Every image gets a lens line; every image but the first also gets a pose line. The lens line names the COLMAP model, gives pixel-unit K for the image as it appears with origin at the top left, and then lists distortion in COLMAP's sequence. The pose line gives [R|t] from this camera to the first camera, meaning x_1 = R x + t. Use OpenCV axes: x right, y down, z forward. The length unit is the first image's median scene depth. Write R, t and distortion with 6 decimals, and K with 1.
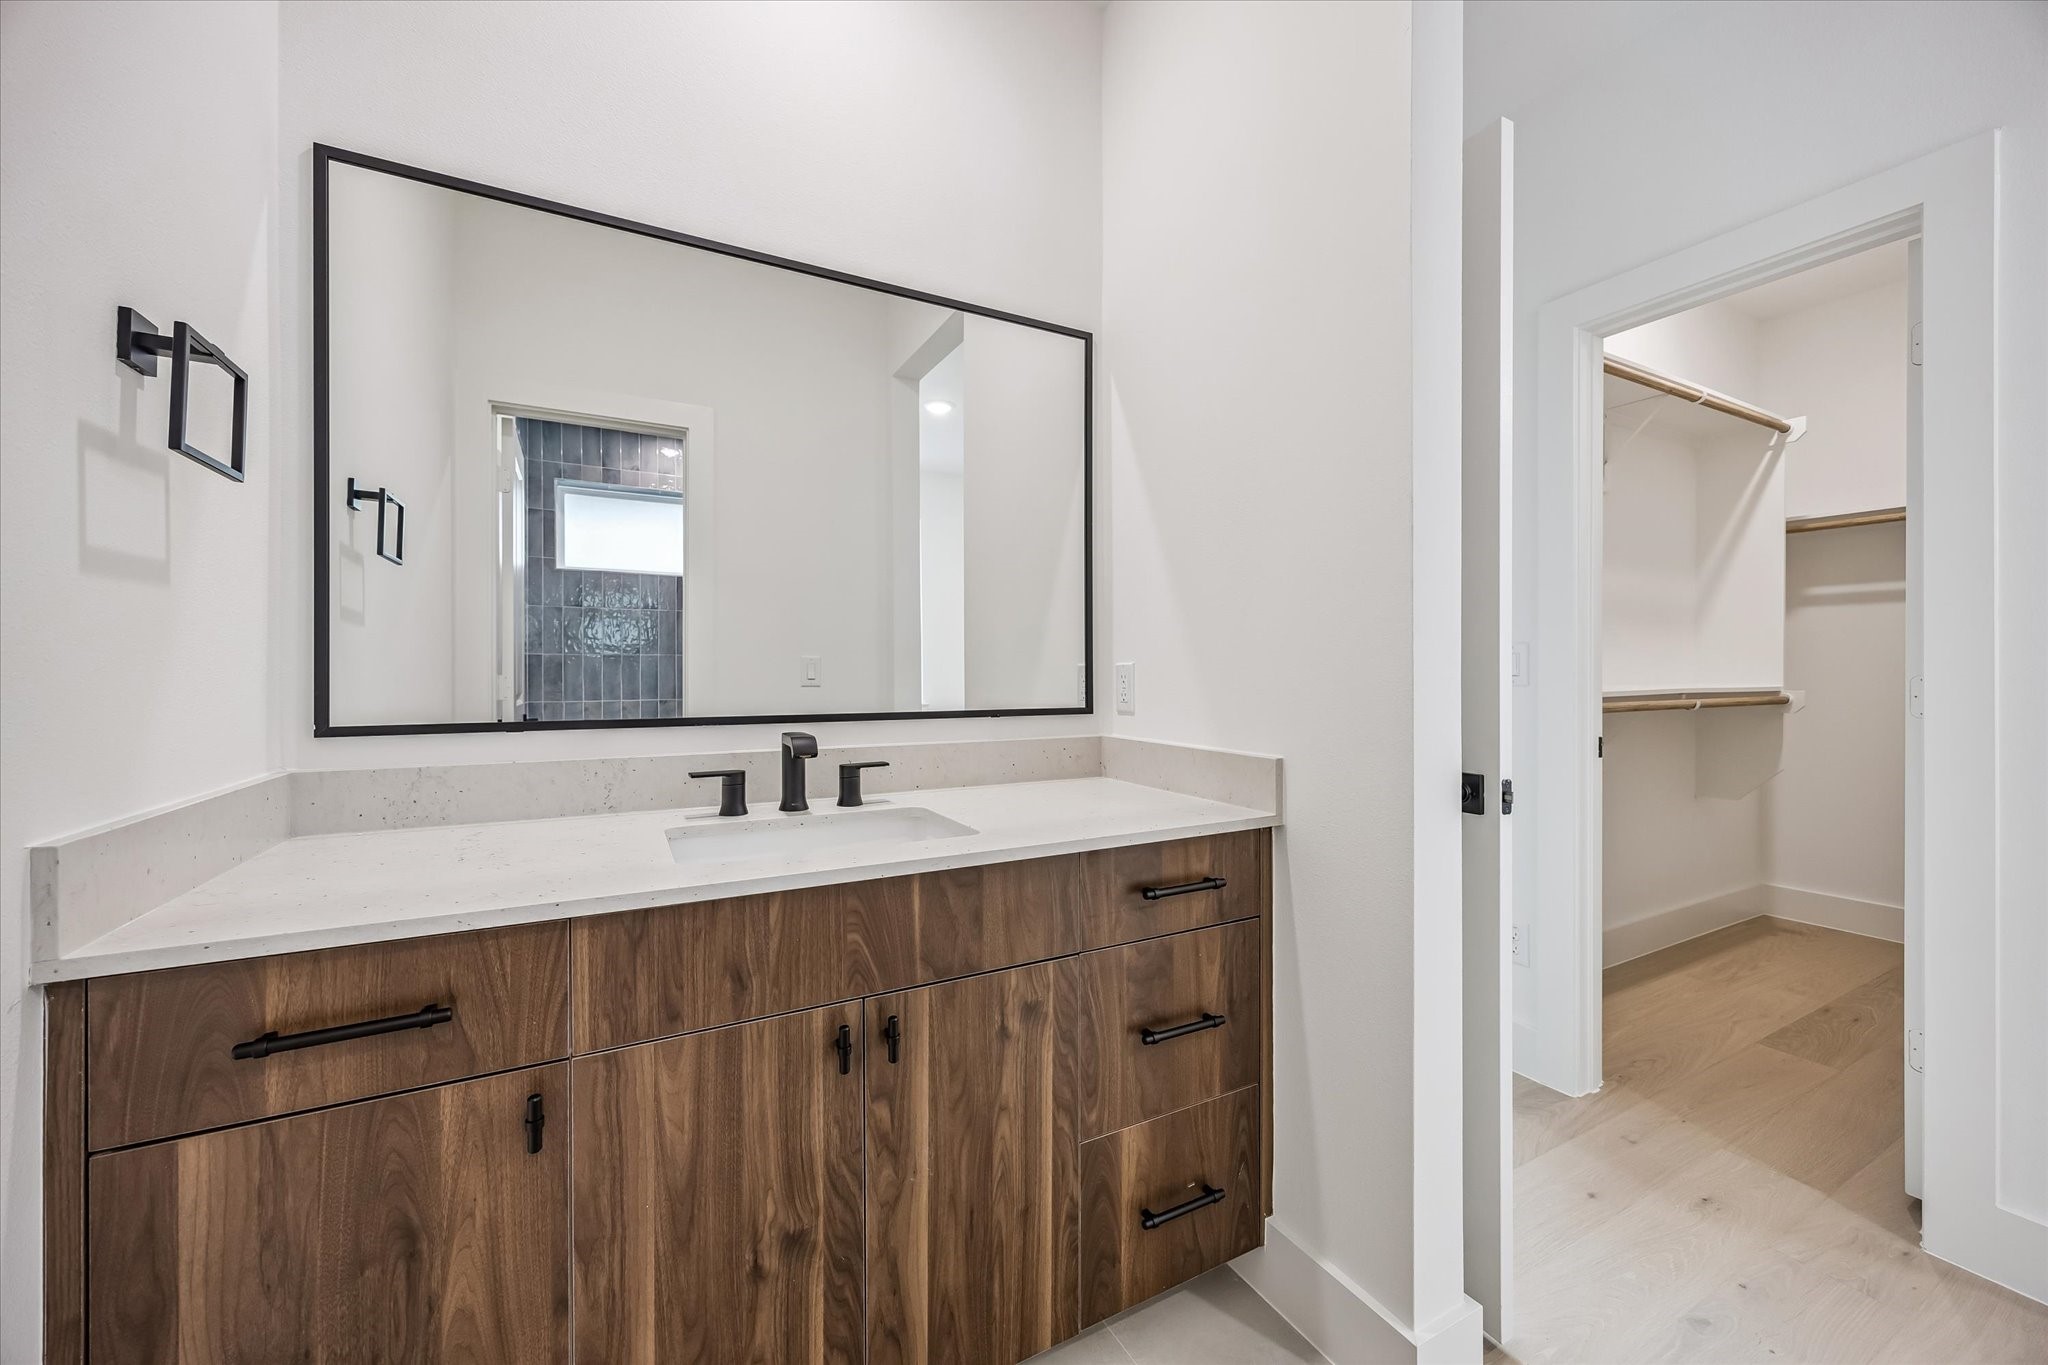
lens RADIAL K [[784.7, 0, 1033.7], [0, 784.7, 688.2], [0, 0, 1]] dist [0.012877, -0.000002]
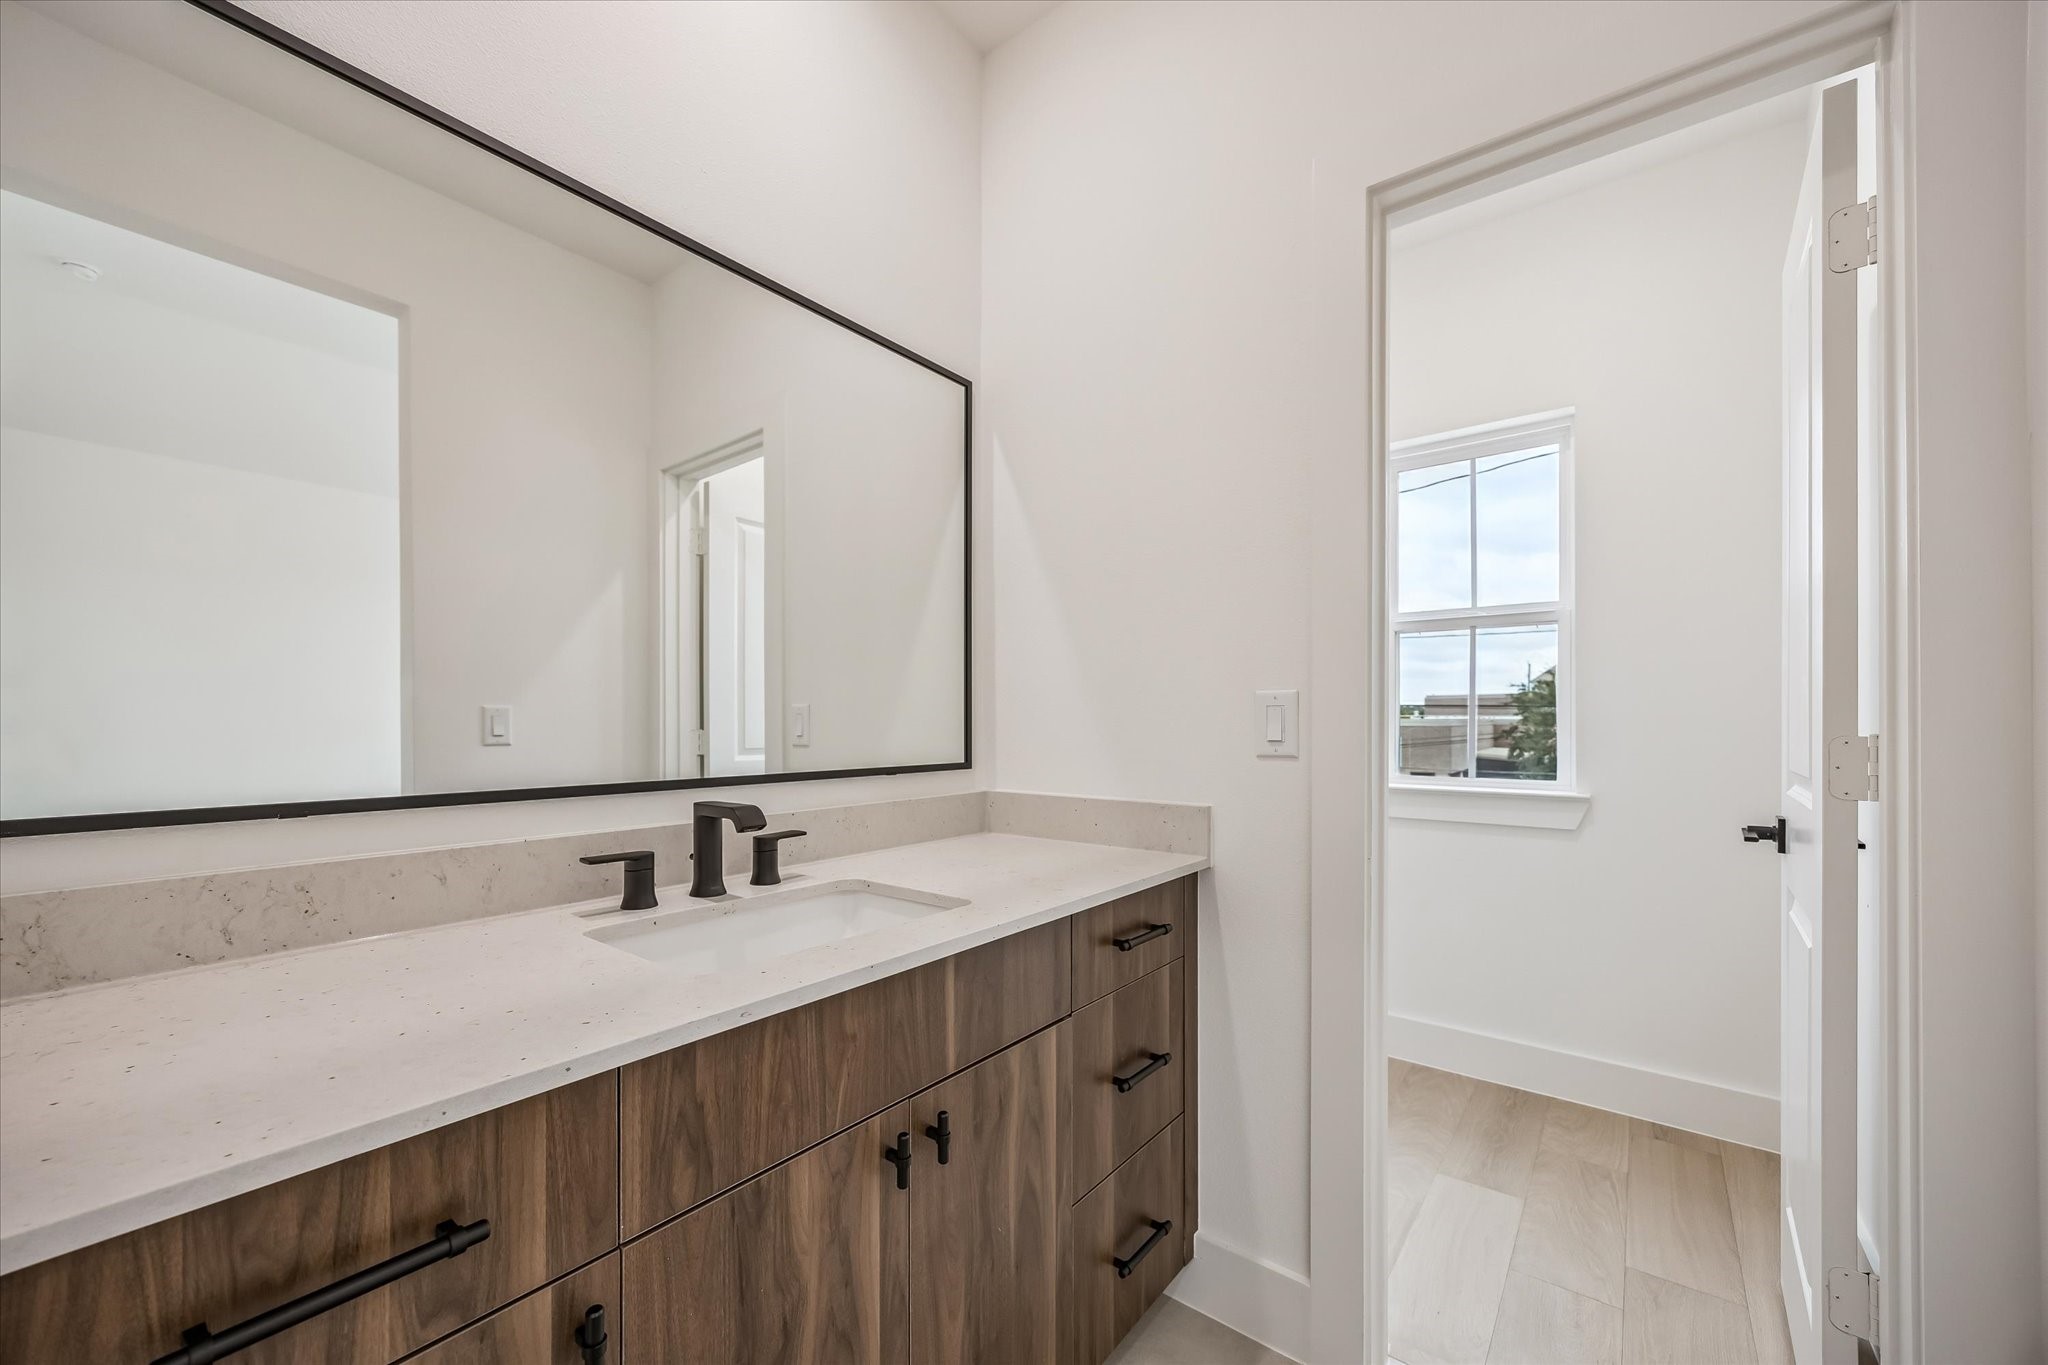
lens RADIAL K [[794.2, 0, 1027.0], [0, 794.2, 726.5], [0, 0, 1]] dist [0.013232, -0.000115]
pose [[0.916766, -0.006060, 0.399380, -0.333030], [0.011055, 0.999887, -0.010206, -0.011739], [-0.399272, 0.013772, 0.916729, 0.084129]]
